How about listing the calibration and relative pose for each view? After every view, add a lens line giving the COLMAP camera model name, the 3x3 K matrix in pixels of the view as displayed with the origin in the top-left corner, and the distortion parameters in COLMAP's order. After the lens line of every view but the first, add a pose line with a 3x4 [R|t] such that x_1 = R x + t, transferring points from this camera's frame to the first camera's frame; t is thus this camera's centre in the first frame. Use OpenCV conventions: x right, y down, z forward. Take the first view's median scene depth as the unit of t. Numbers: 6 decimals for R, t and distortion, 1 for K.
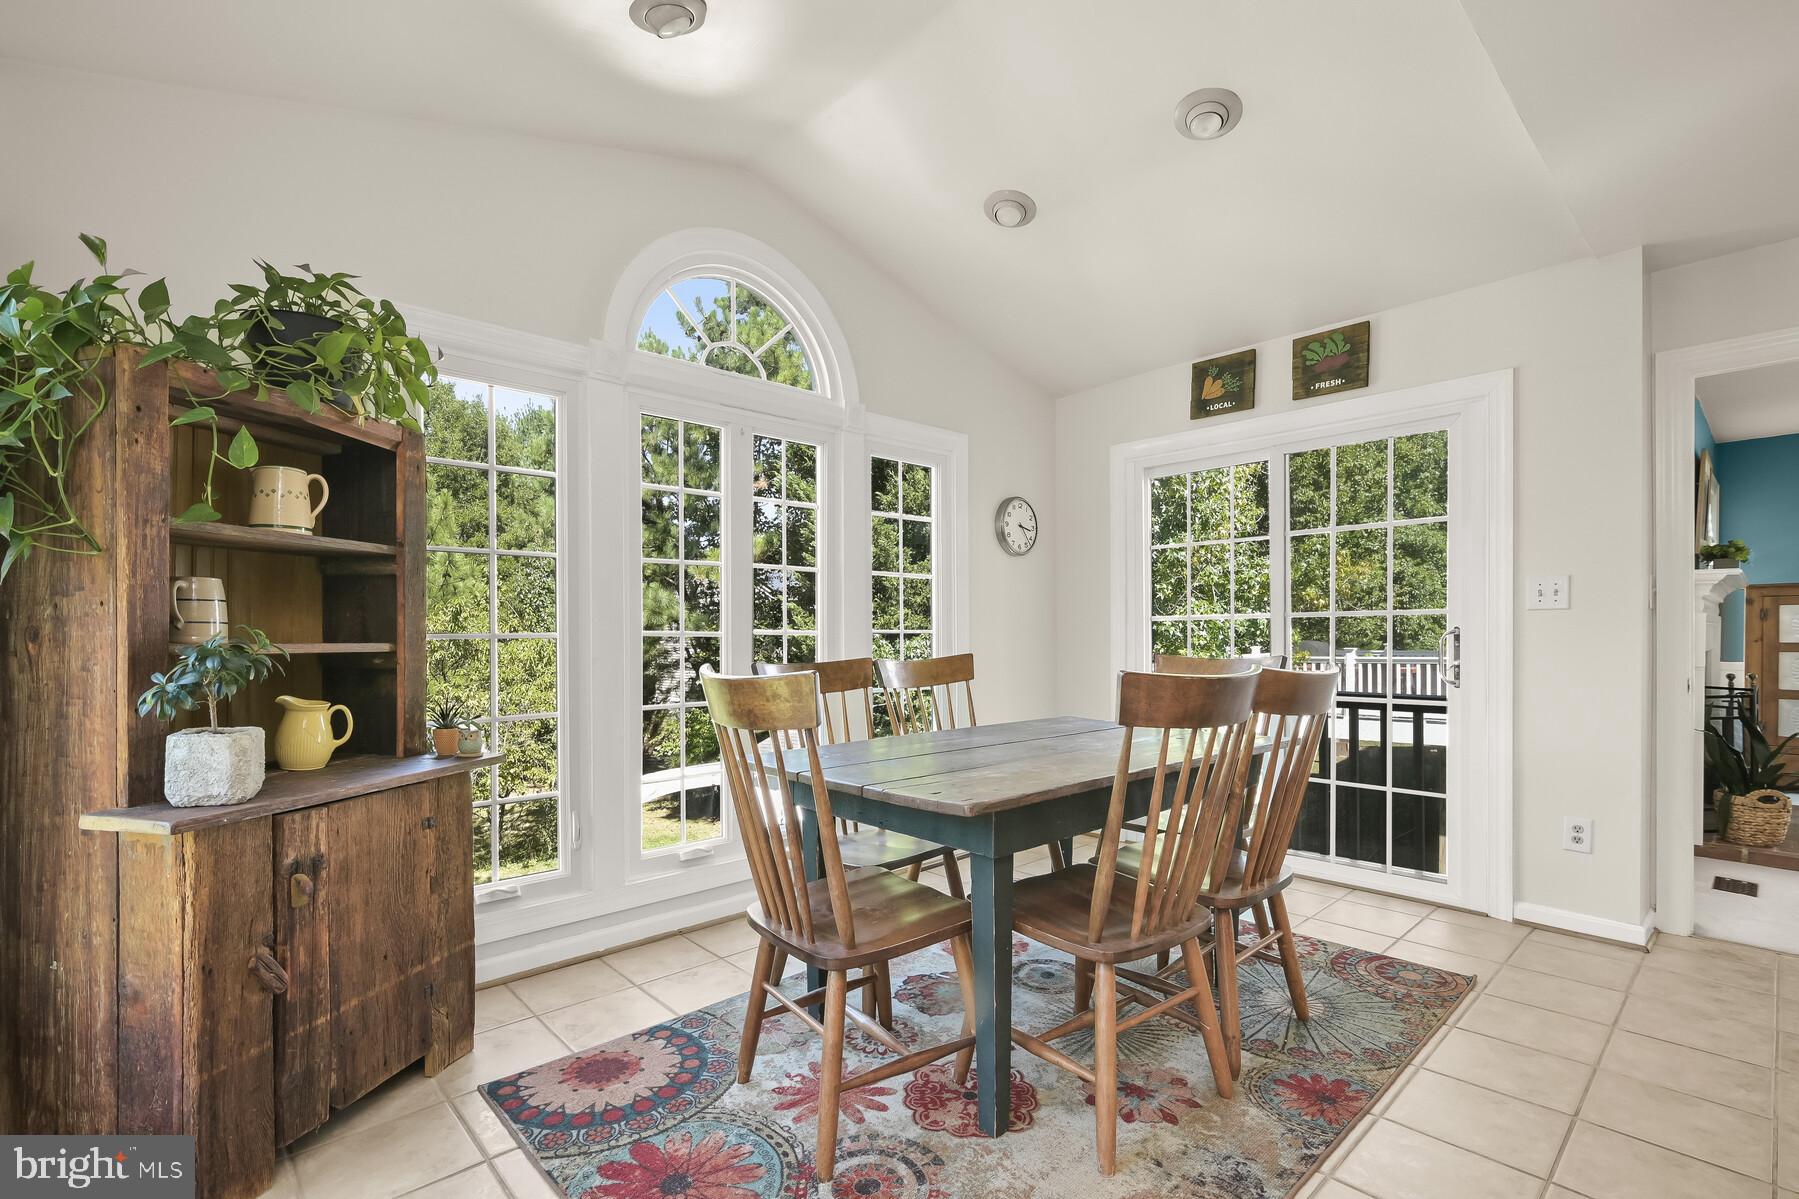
lens RADIAL K [[818.8, 0, 898.7], [0, 818.8, 641.7], [0, 0, 1]] dist [-0.000915, 0.000038]
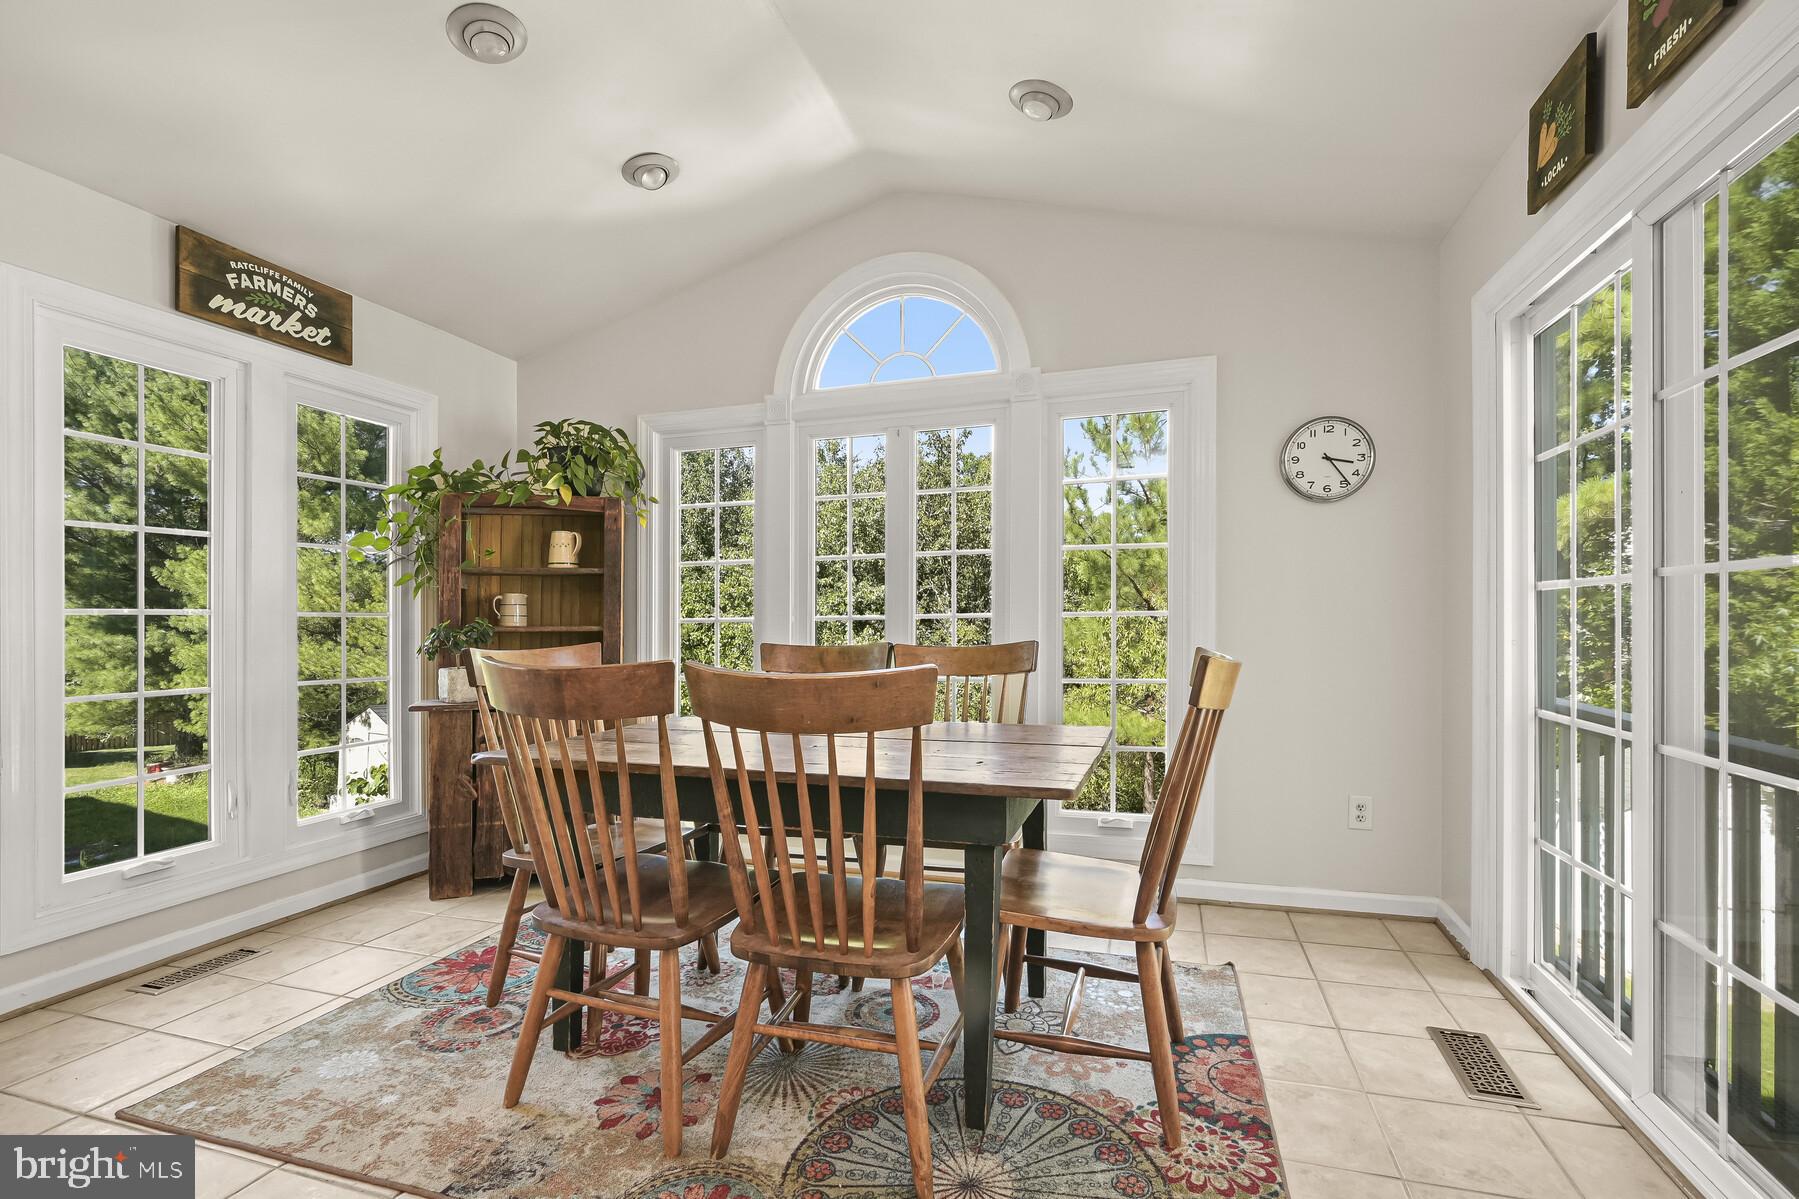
lens RADIAL K [[812.2, 0, 899.0], [0, 812.2, 613.7], [0, 0, 1]] dist [-0.003648, -0.000201]
pose [[0.497012, -0.006194, -0.867721, 1.258381], [0.001408, 0.999979, -0.006332, -0.013444], [0.867742, 0.001925, 0.497011, 0.770963]]
